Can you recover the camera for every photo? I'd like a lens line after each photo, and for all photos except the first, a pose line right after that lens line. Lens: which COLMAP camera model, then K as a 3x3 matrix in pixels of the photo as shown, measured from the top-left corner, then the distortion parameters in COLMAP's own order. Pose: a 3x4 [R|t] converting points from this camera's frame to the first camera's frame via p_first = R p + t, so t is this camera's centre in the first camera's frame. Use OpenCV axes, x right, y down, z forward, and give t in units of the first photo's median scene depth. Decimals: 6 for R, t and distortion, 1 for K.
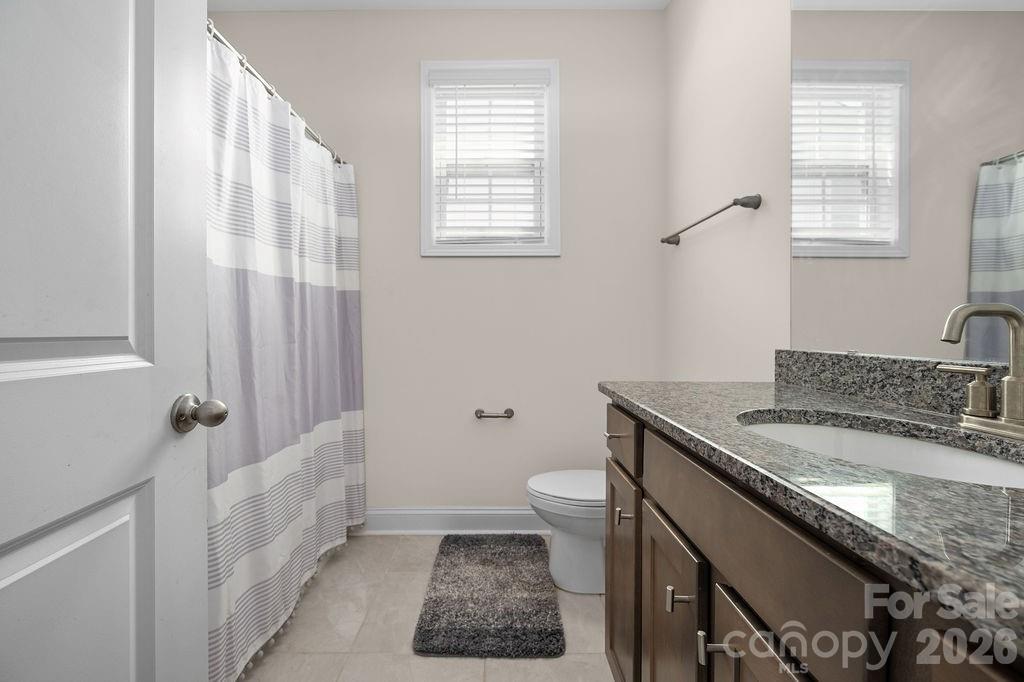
lens RADIAL K [[423.1, 0, 506.0], [0, 423.1, 338.4], [0, 0, 1]] dist [-0.001315, -0.001926]
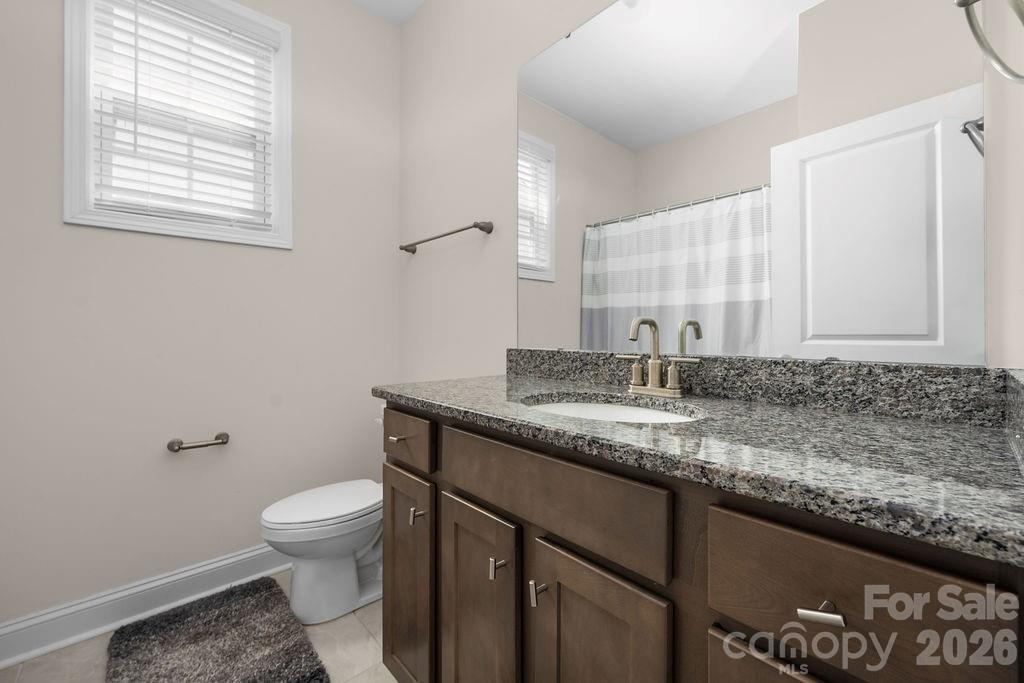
lens RADIAL K [[423.1, 0, 513.9], [0, 423.1, 338.1], [0, 0, 1]] dist [-0.001315, -0.001926]
pose [[0.732071, -0.012377, 0.681116, -0.381584], [0.016972, 0.999856, -0.000073, -0.007975], [-0.681017, 0.011613, 0.732176, 0.125347]]
